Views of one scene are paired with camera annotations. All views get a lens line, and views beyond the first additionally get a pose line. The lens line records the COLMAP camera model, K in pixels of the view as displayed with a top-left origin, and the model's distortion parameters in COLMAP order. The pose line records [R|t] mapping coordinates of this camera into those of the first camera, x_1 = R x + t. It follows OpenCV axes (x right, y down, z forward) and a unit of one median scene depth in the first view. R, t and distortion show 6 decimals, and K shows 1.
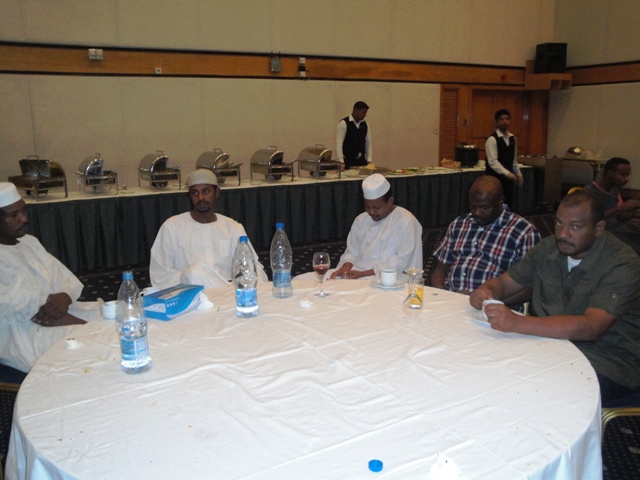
lens RADIAL K [[589.3, 0, 320.0], [0, 589.3, 240.0], [0, 0, 1]] dist [0.016509, 0.014942]
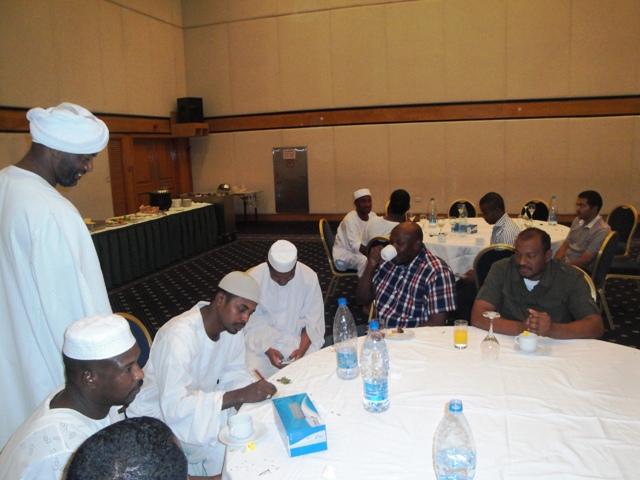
lens RADIAL K [[523.1, 0, 320.0], [0, 523.1, 240.0], [0, 0, 1]] dist [-0.009293, -0.004107]
pose [[0.780331, -0.148882, 0.607386, -0.071148], [0.182630, 0.983161, 0.006360, -0.018616], [-0.598105, 0.105964, 0.794382, 0.068602]]
